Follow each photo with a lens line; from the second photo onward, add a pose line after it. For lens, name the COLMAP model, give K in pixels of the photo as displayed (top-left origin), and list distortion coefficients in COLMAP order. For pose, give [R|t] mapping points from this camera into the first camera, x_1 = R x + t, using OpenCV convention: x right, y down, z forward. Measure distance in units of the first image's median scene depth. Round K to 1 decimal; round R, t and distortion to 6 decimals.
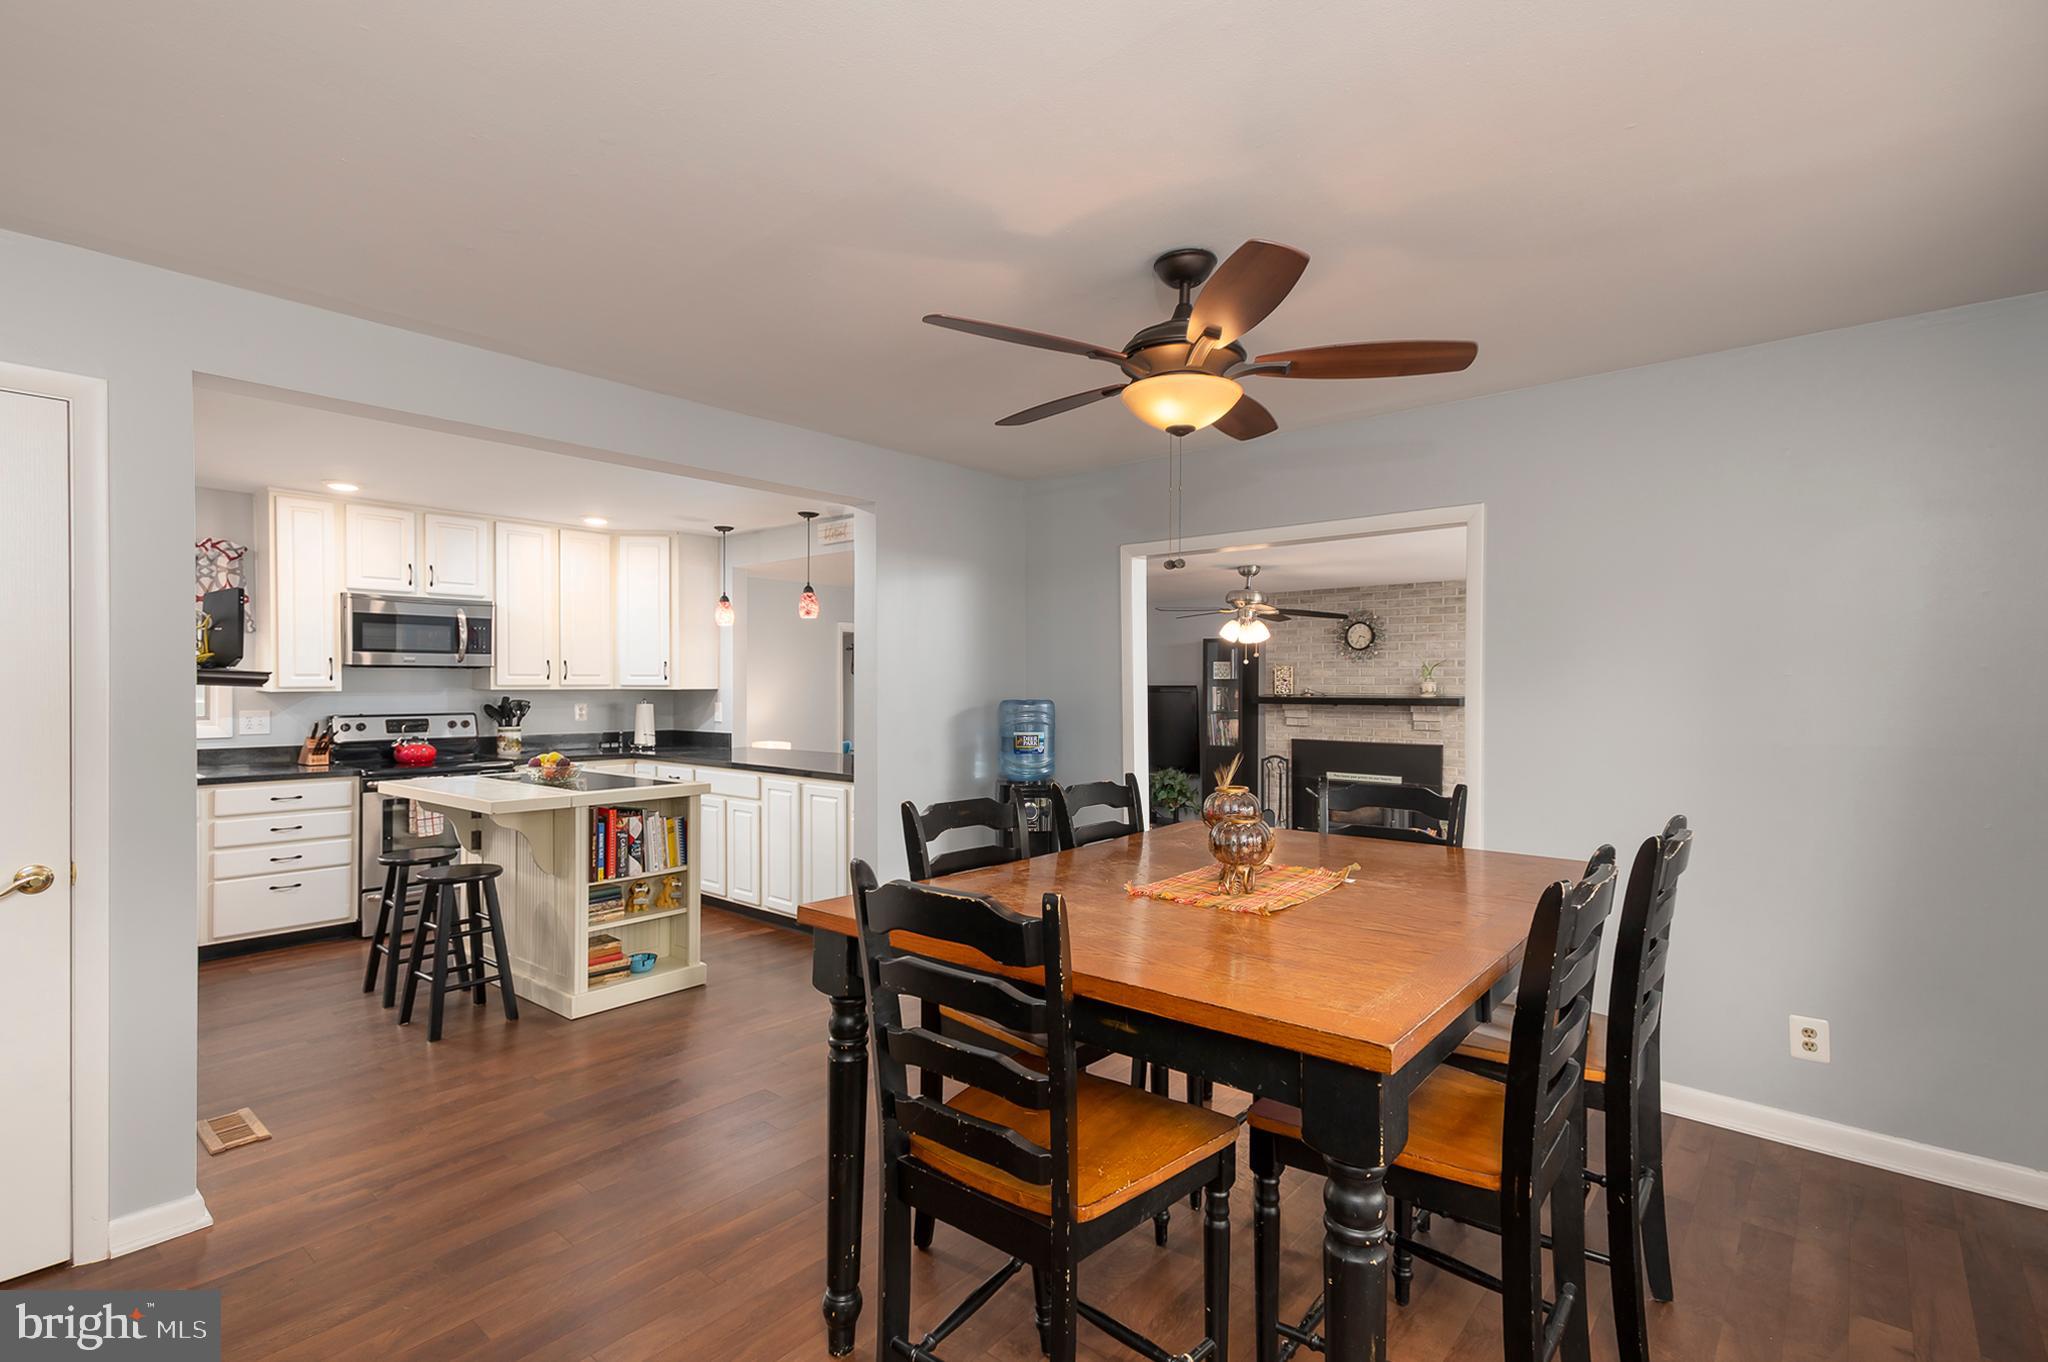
lens RADIAL K [[999.9, 0, 1027.0], [0, 999.9, 681.7], [0, 0, 1]] dist [-0.001792, -0.000197]
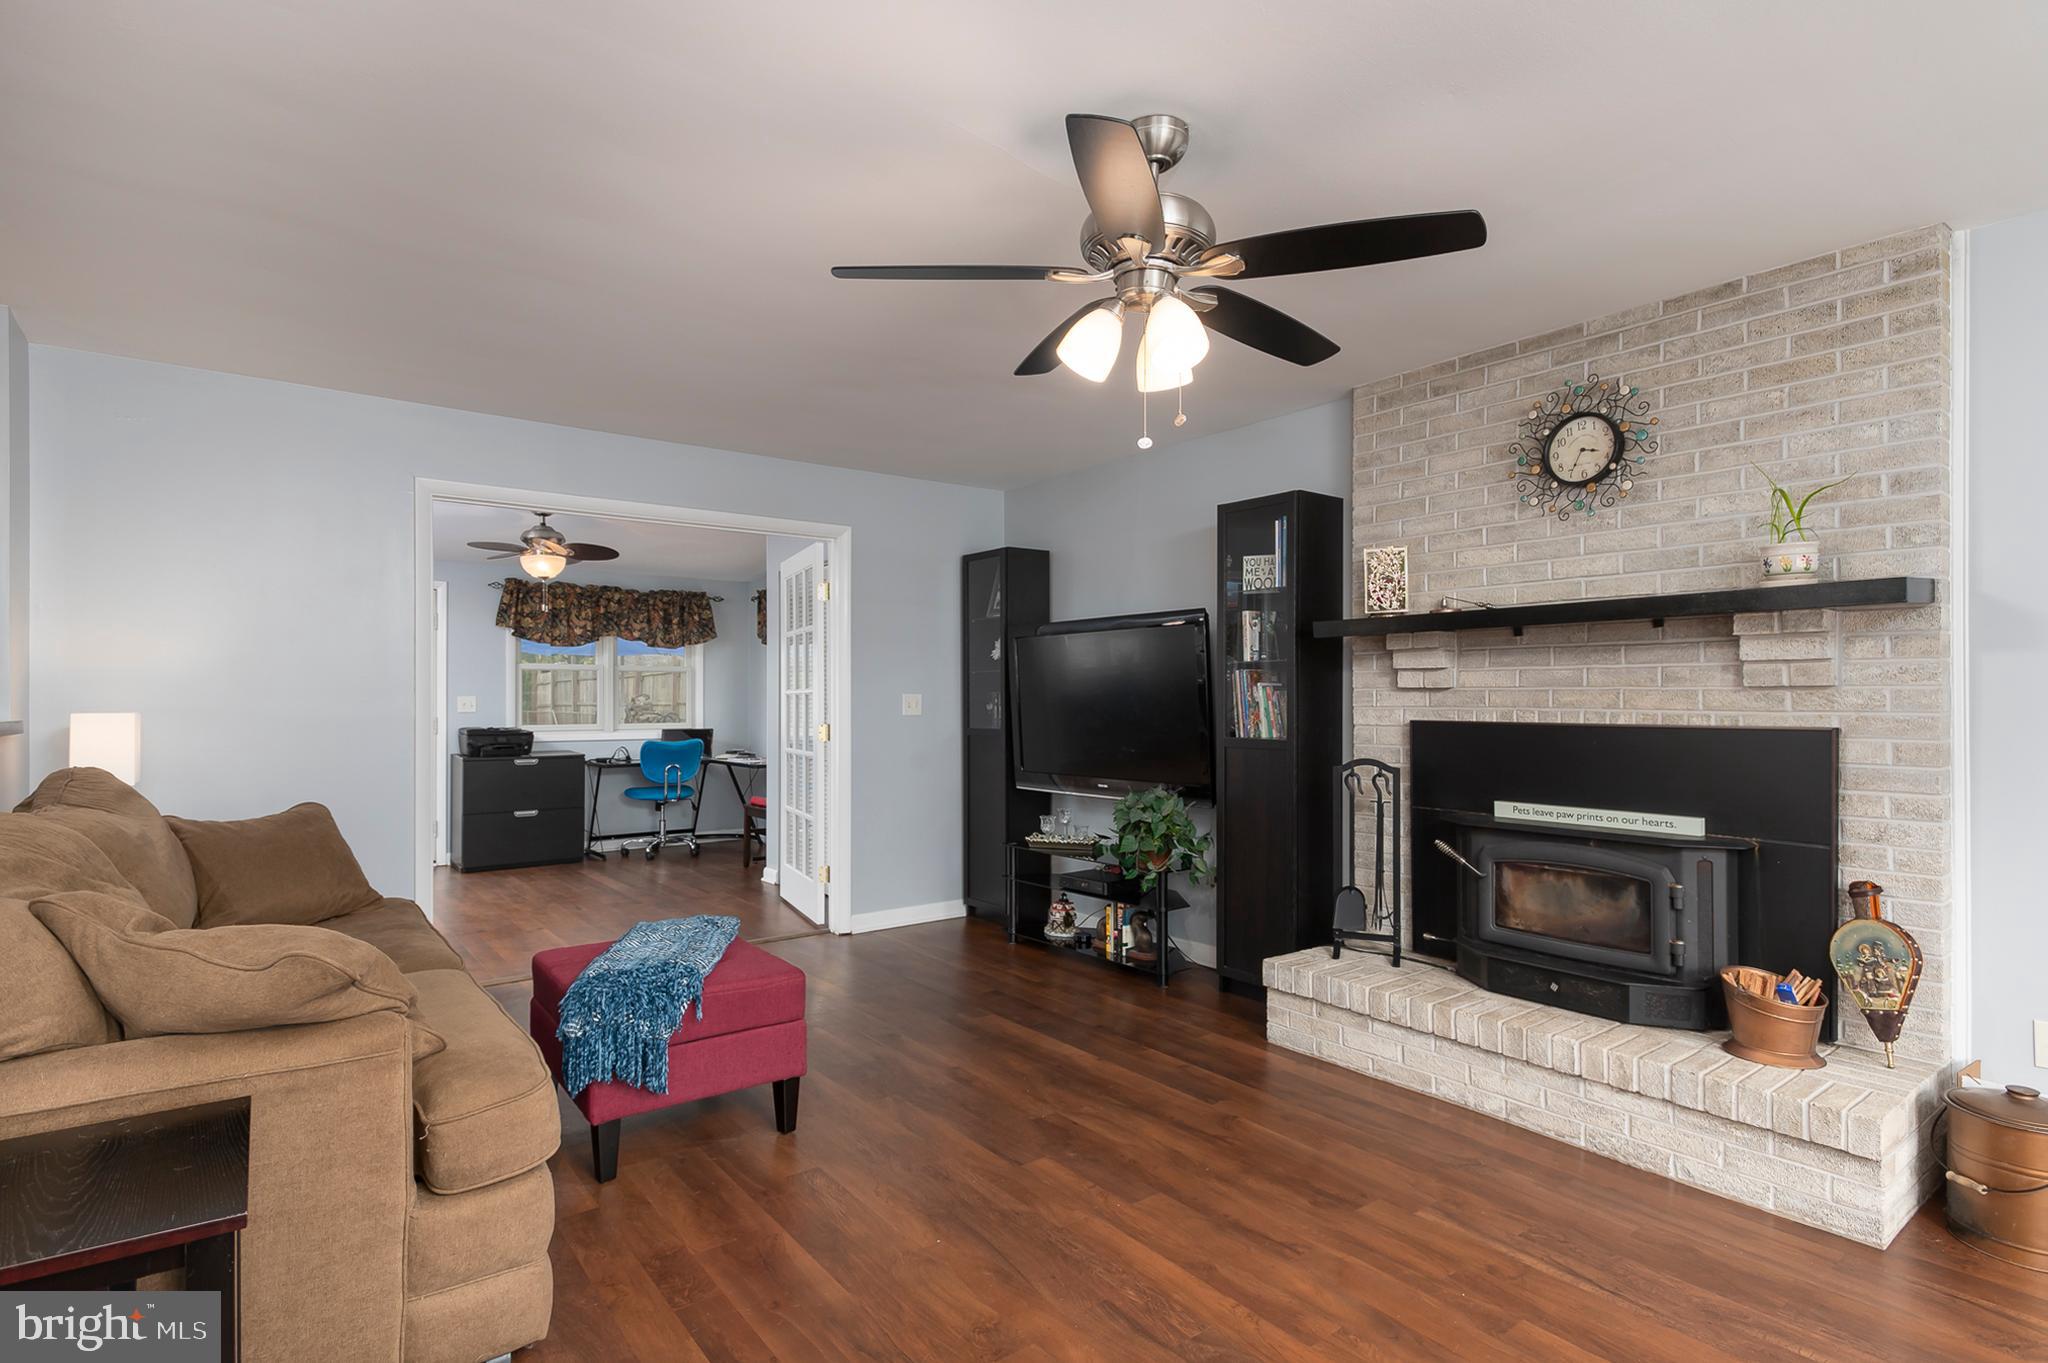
lens RADIAL K [[1038.8, 0, 1031.0], [0, 1038.8, 696.0], [0, 0, 1]] dist [0.006398, 0.000844]
pose [[0.978189, -0.004787, -0.207662, 0.204679], [0.005053, 0.999987, 0.000754, 0.047053], [0.207656, -0.001787, 0.978200, 0.553759]]
